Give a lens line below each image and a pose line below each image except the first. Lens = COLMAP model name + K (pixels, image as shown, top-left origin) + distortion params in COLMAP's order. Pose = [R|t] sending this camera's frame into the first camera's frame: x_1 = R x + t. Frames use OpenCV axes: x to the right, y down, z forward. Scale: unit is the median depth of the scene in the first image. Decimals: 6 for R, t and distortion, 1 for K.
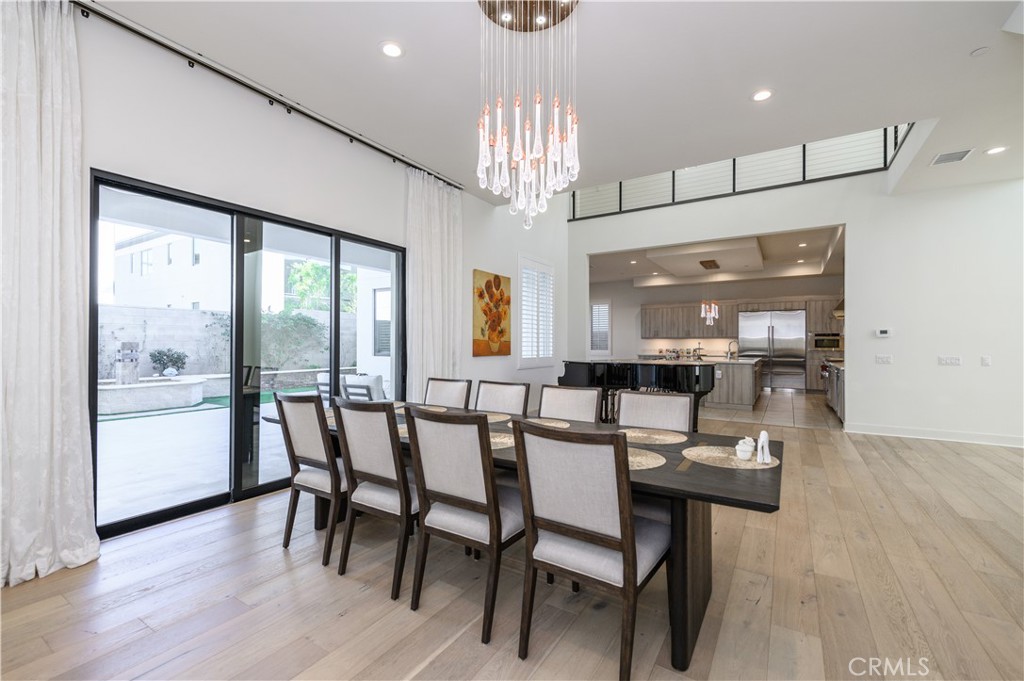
lens RADIAL K [[414.2, 0, 517.3], [0, 414.2, 345.2], [0, 0, 1]] dist [0.009089, -0.001535]
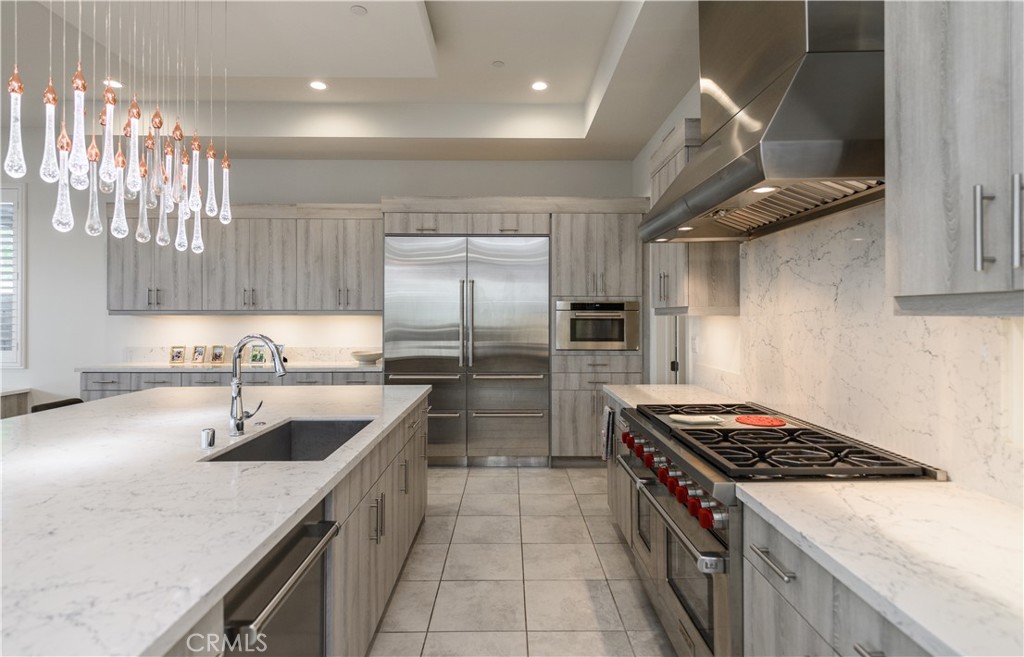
lens RADIAL K [[515.1, 0, 513.6], [0, 515.1, 312.4], [0, 0, 1]] dist [0.015168, -0.000776]
pose [[0.834996, 0.000549, 0.550256, 0.556584], [0.005236, 0.999946, -0.008943, -0.020488], [-0.550232, 0.010349, 0.834948, 0.850283]]
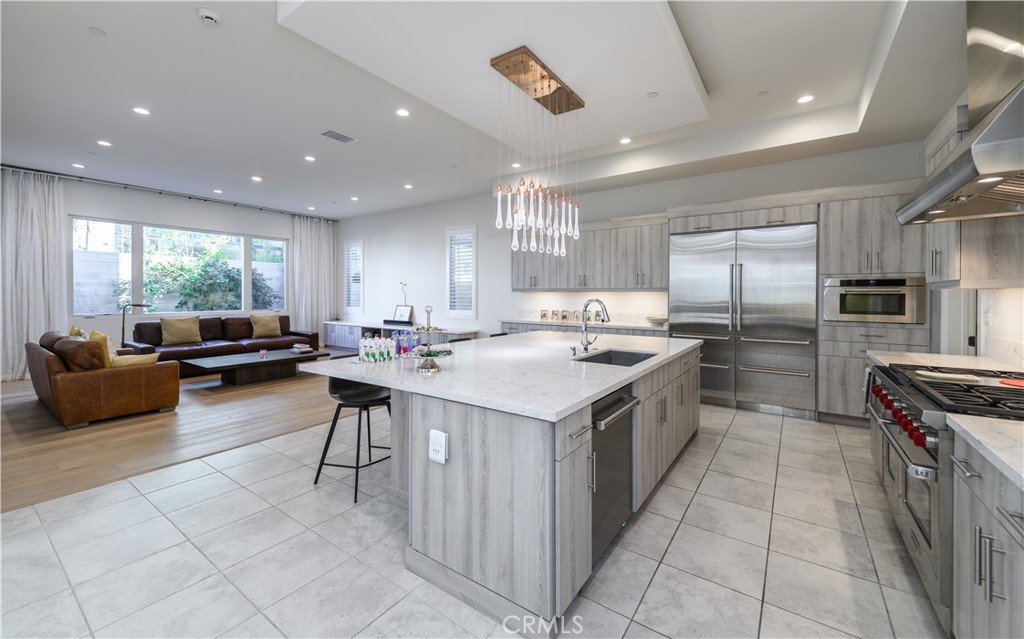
lens RADIAL K [[399.7, 0, 516.0], [0, 399.7, 297.9], [0, 0, 1]] dist [0.016506, -0.000671]
pose [[0.999371, -0.000142, -0.035451, 0.532669], [0.000232, 0.999997, 0.002532, -0.014505], [0.035451, -0.002539, 0.999368, 0.766696]]
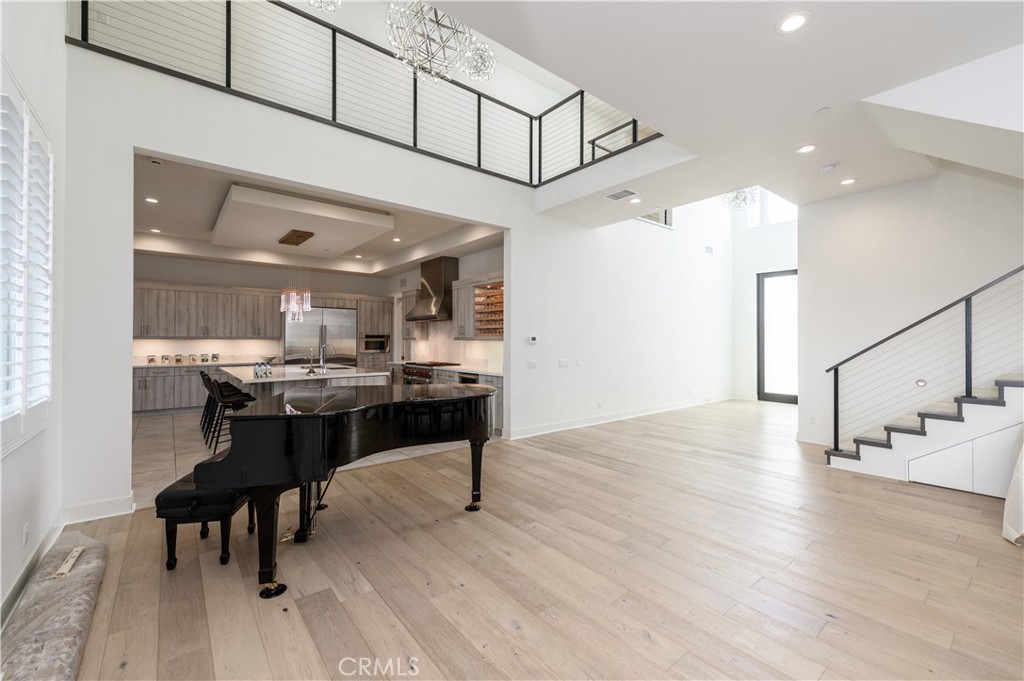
lens RADIAL K [[414.2, 0, 511.0], [0, 414.2, 340.9], [0, 0, 1]] dist [0.009089, -0.001535]
pose [[0.311958, -0.002539, 0.950093, -0.113219], [0.002334, 0.999995, 0.001906, -0.020468], [-0.950093, 0.001623, 0.311962, 0.499050]]
